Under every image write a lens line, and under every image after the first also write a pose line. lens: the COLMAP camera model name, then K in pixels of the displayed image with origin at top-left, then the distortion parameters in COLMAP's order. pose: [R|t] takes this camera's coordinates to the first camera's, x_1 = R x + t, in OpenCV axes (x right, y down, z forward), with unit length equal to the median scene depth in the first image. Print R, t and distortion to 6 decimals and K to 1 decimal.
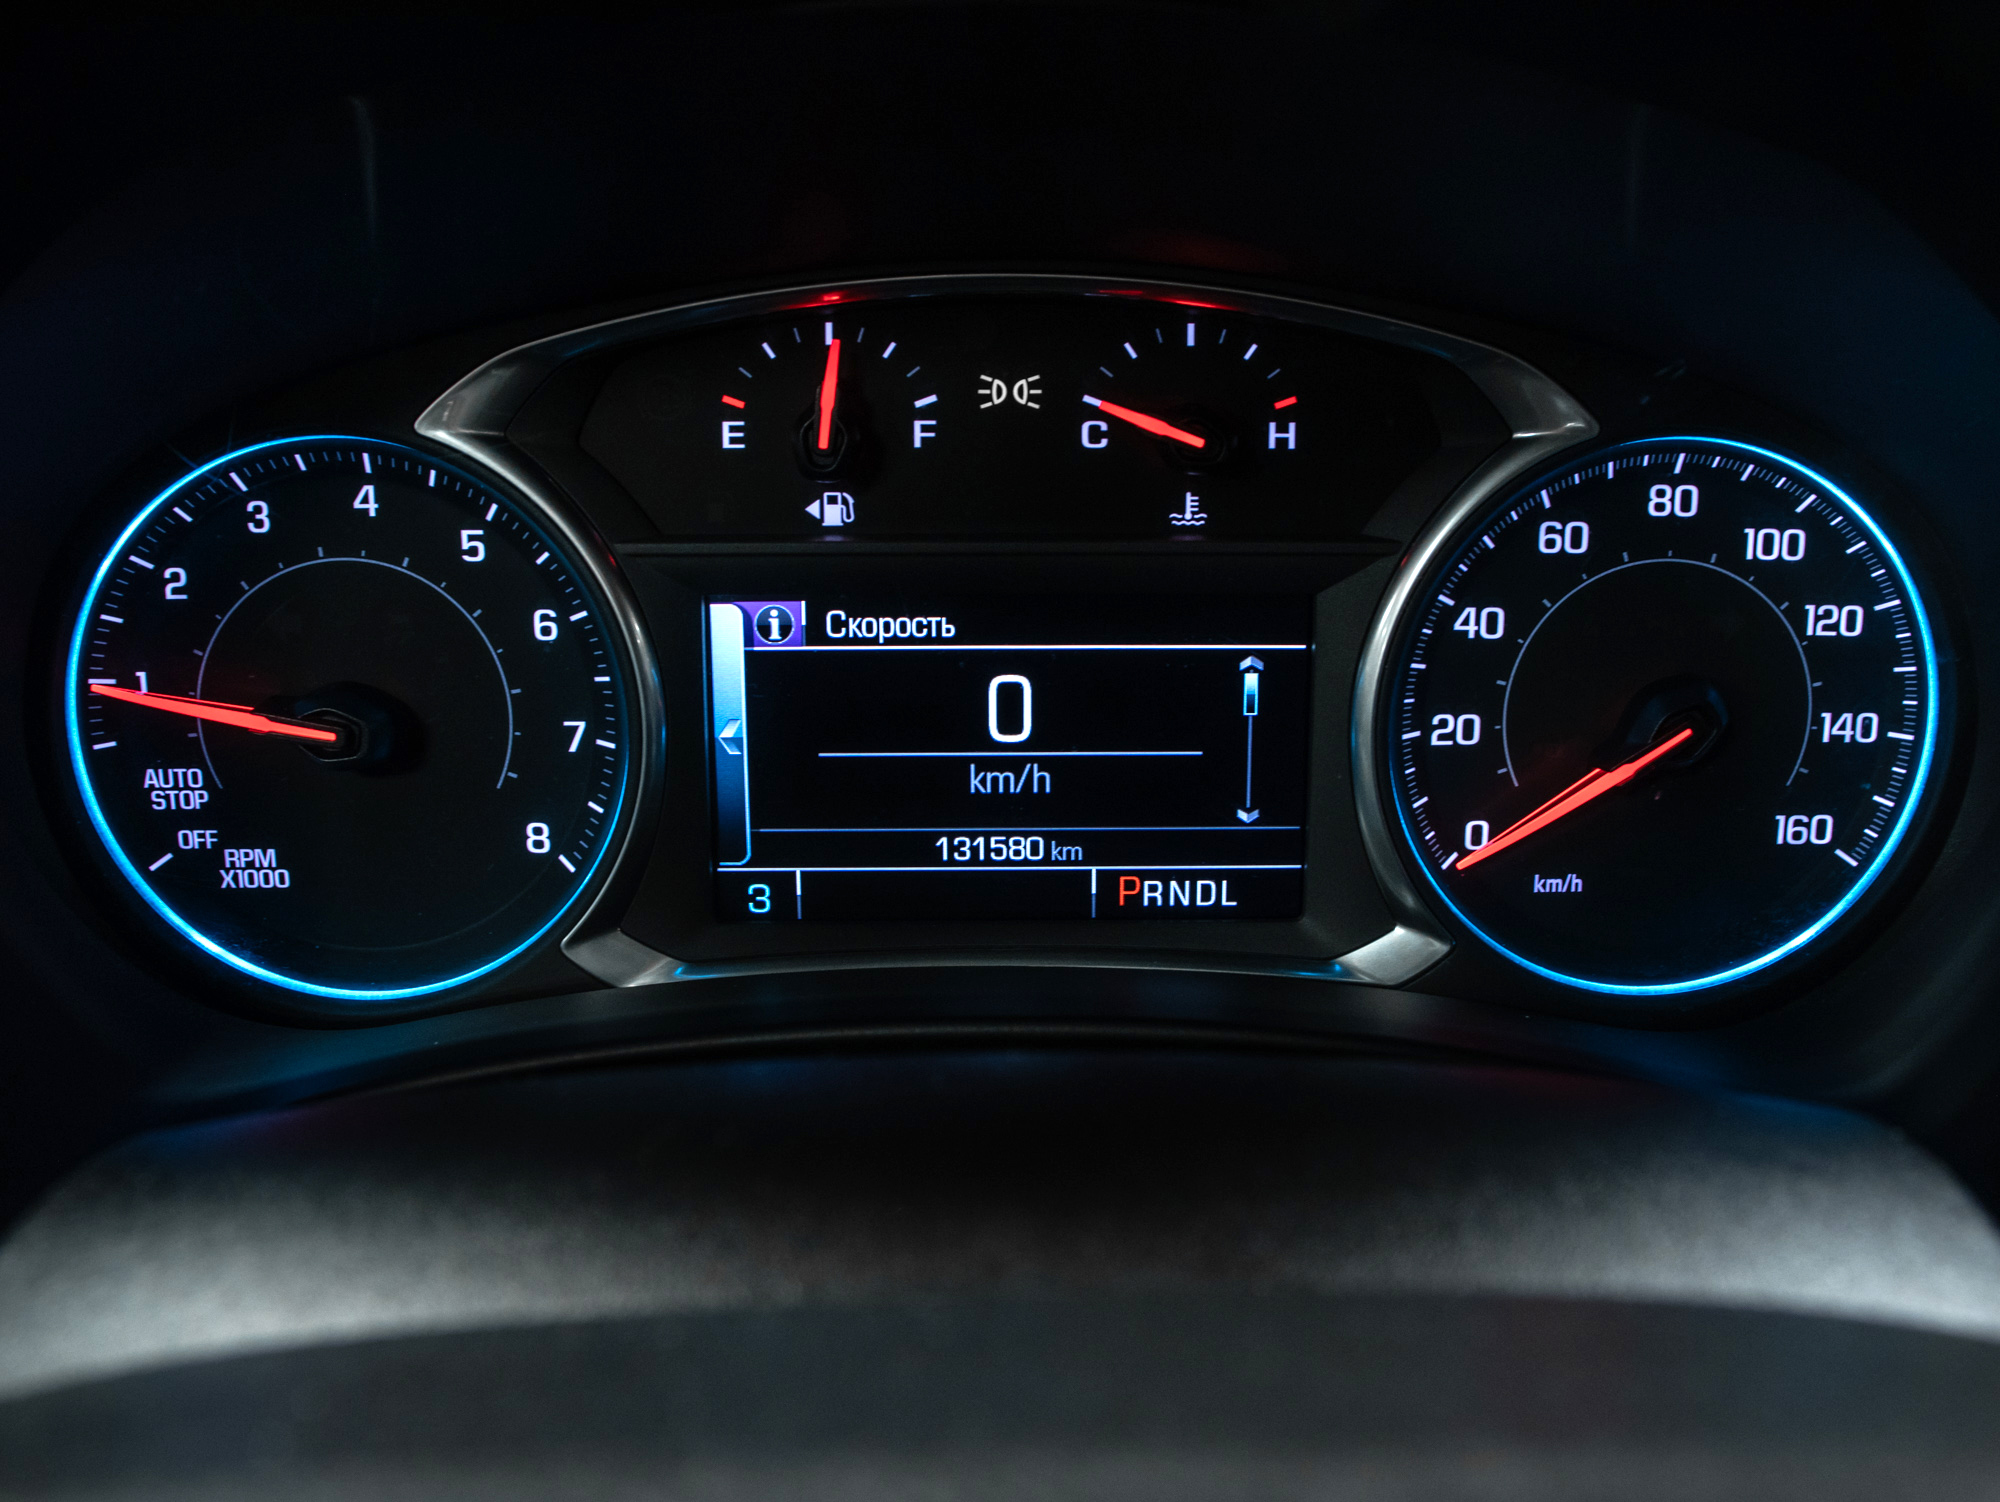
lens RADIAL K [[1737.1, 0, 996.6], [0, 1737.1, 768.2], [0, 0, 1]] dist [-0.139026, 0.005382]
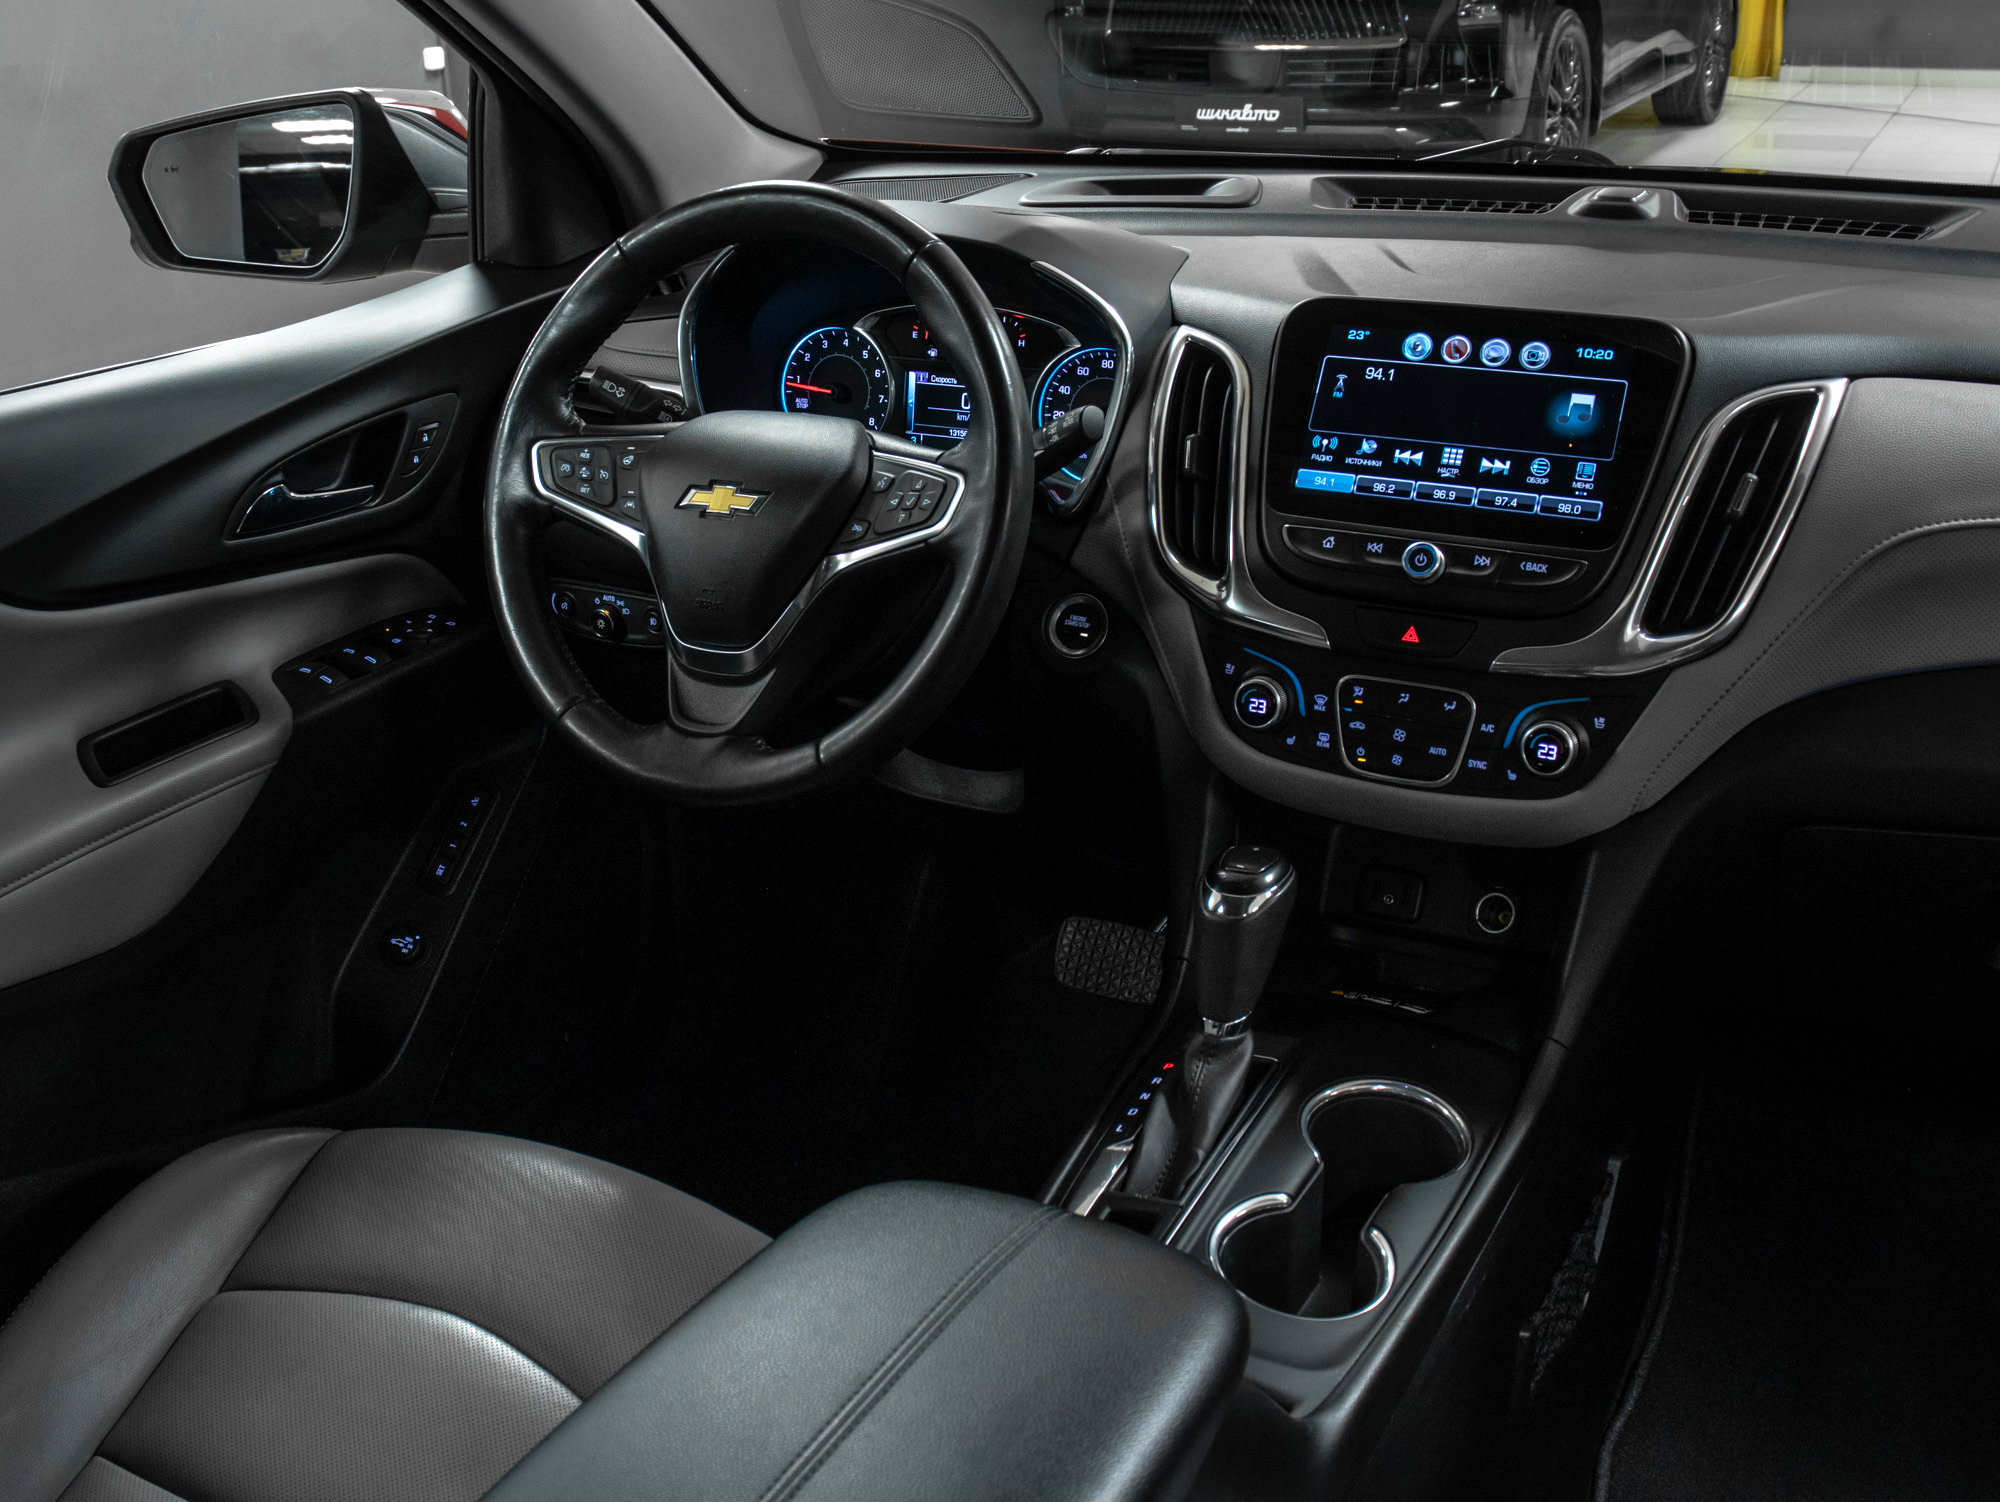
lens RADIAL K [[2033.4, 0, 916.2], [0, 2033.4, 696.9], [0, 0, 1]] dist [-0.142334, 0.000000]
pose [[0.853956, 0.154750, -0.496801, 2.605659], [-0.165756, 0.985917, 0.022186, 0.621188], [0.493238, 0.063402, 0.867581, -3.524169]]
